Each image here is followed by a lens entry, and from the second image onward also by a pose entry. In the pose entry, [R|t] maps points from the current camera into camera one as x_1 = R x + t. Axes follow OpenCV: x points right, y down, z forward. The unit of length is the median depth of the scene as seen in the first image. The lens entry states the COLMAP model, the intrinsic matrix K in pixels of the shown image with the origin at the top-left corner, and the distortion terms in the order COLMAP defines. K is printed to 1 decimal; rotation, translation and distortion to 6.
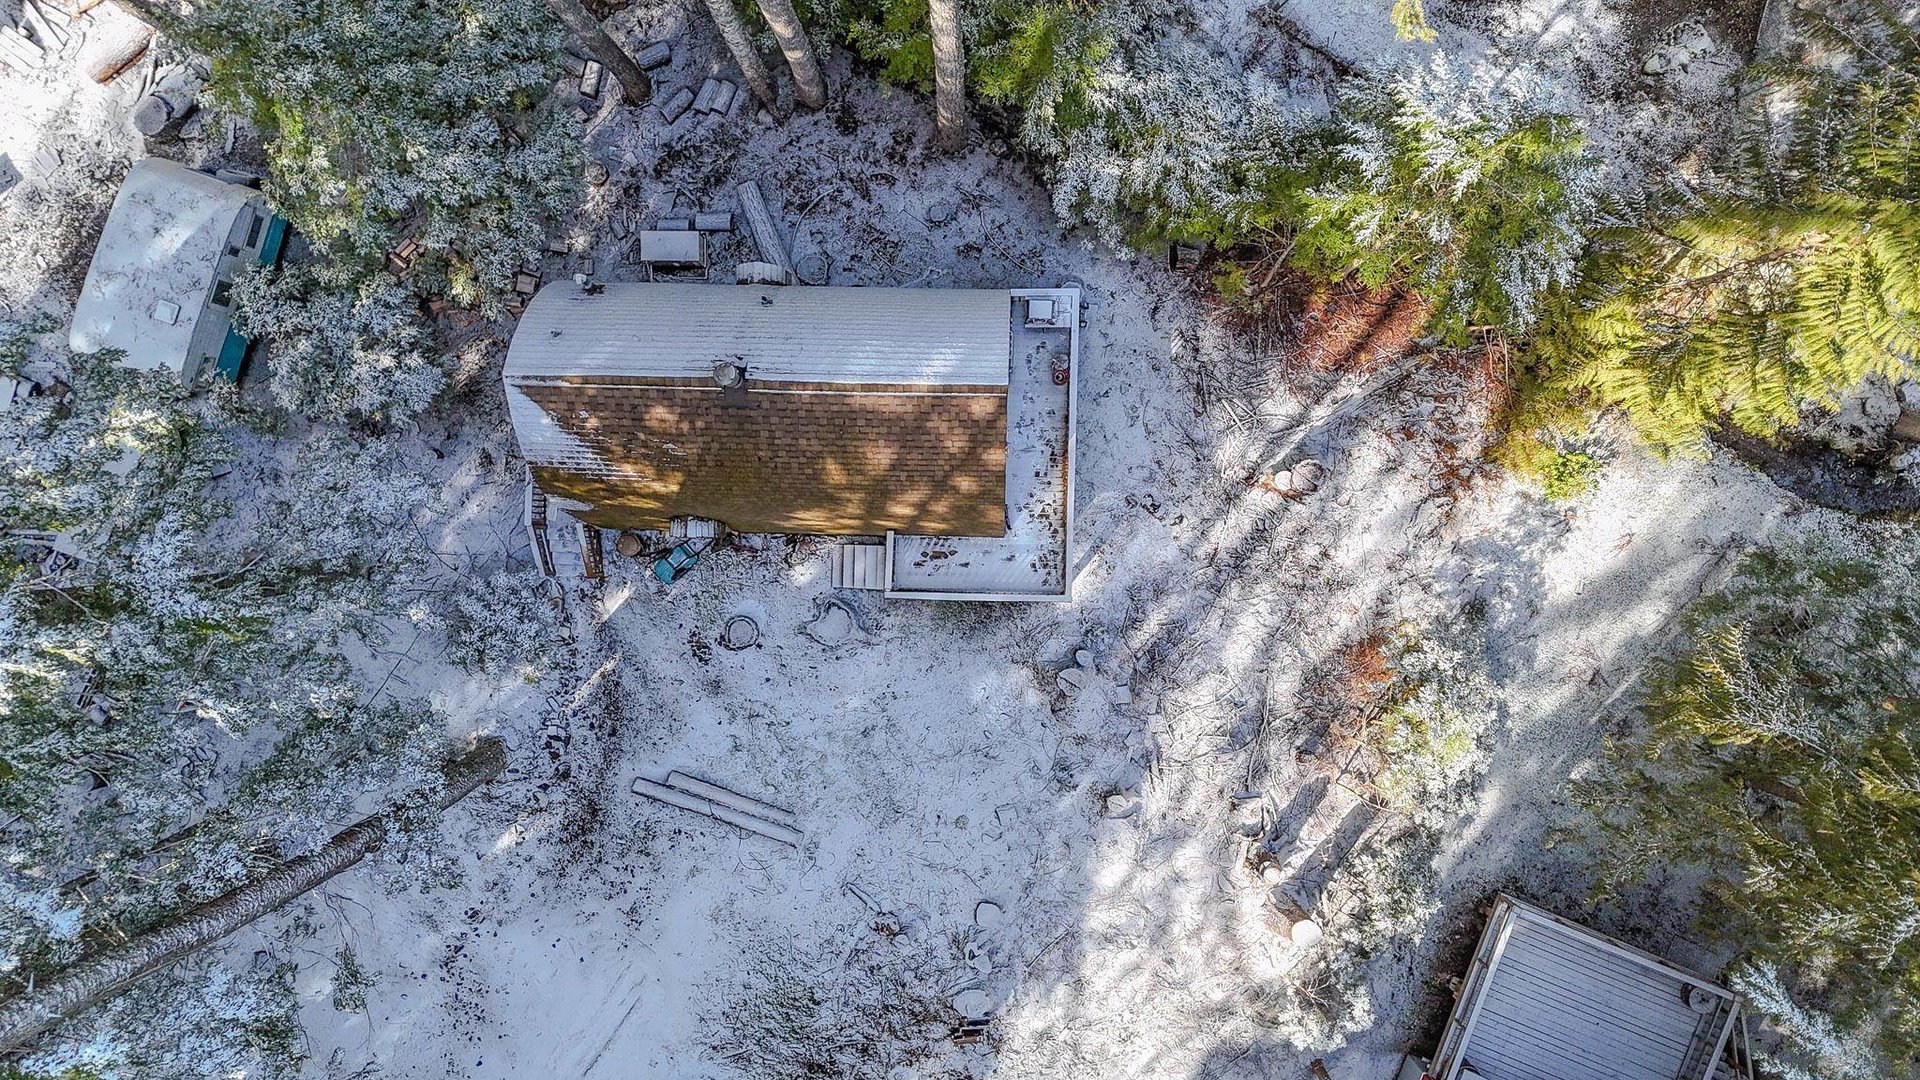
lens RADIAL K [[1402.5, 0, 960.0], [0, 1402.5, 540.0], [0, 0, 1]] dist [0.111134, -0.000336]
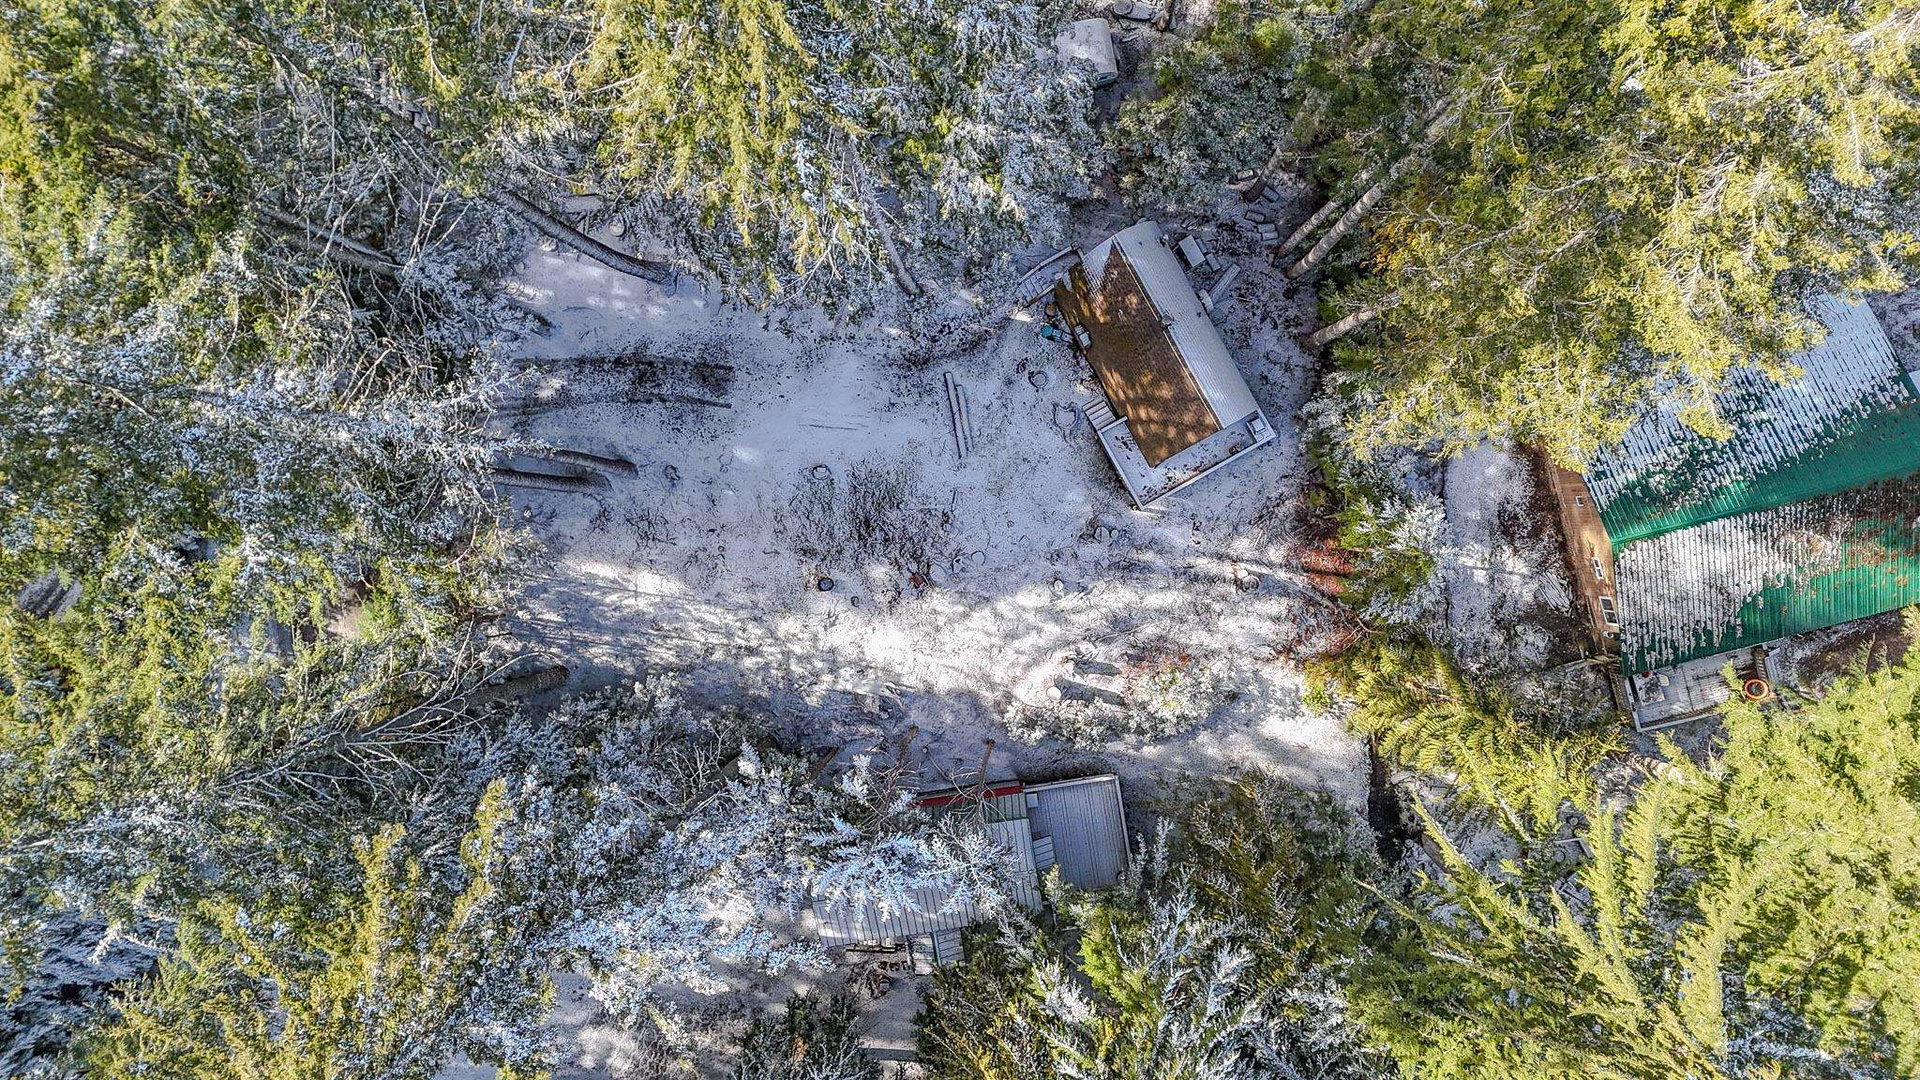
lens RADIAL K [[1360.9, 0, 960.0], [0, 1360.9, 540.0], [0, 0, 1]] dist [0.173975, -0.000150]
pose [[0.506652, 0.862135, 0.005188, -0.025387], [-0.861618, 0.506119, 0.038179, 0.204043], [0.030290, -0.023814, 0.999257, -0.951797]]
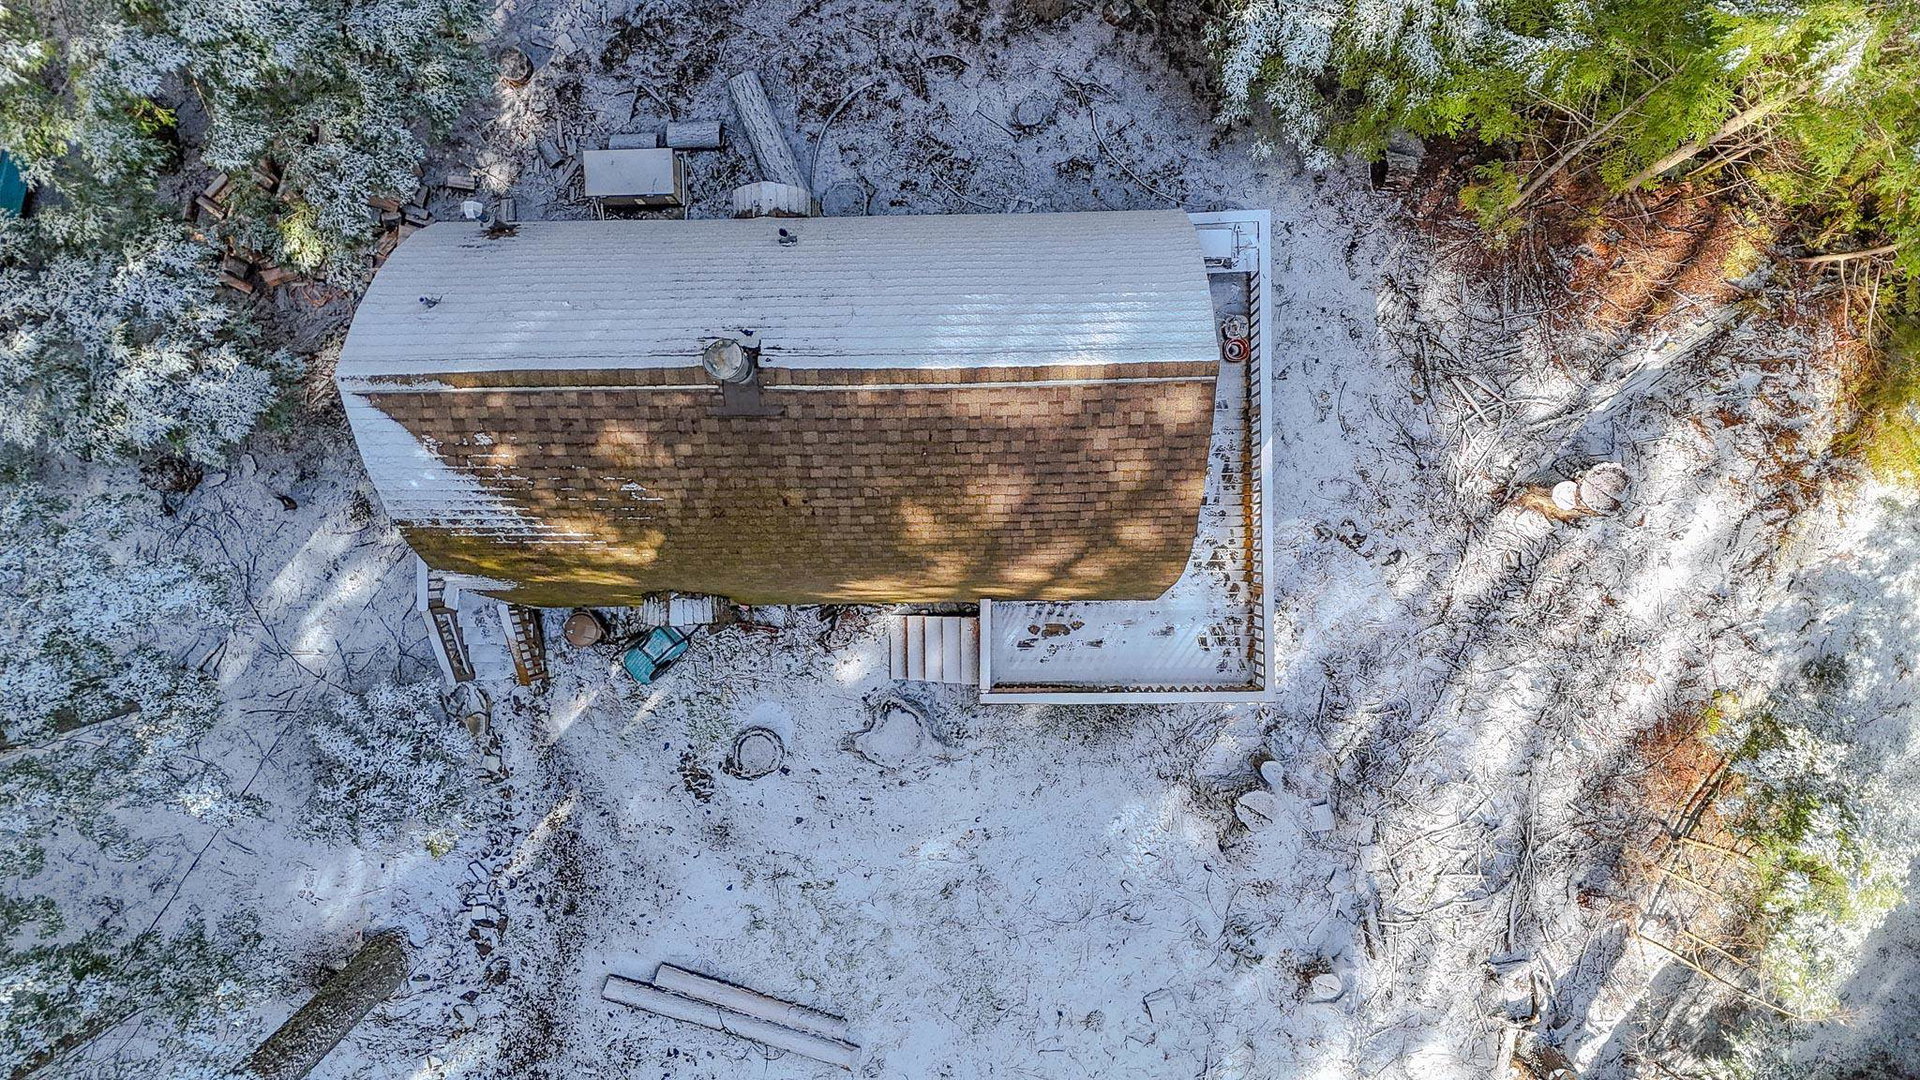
lens RADIAL K [[1396.1, 0, 960.0], [0, 1396.1, 540.0], [0, 0, 1]] dist [0.059460, -0.003211]
pose [[0.999352, -0.035428, 0.006356, -0.060115], [0.035394, 0.999359, 0.005448, -0.034865], [-0.006544, -0.005219, 0.999965, 0.336776]]
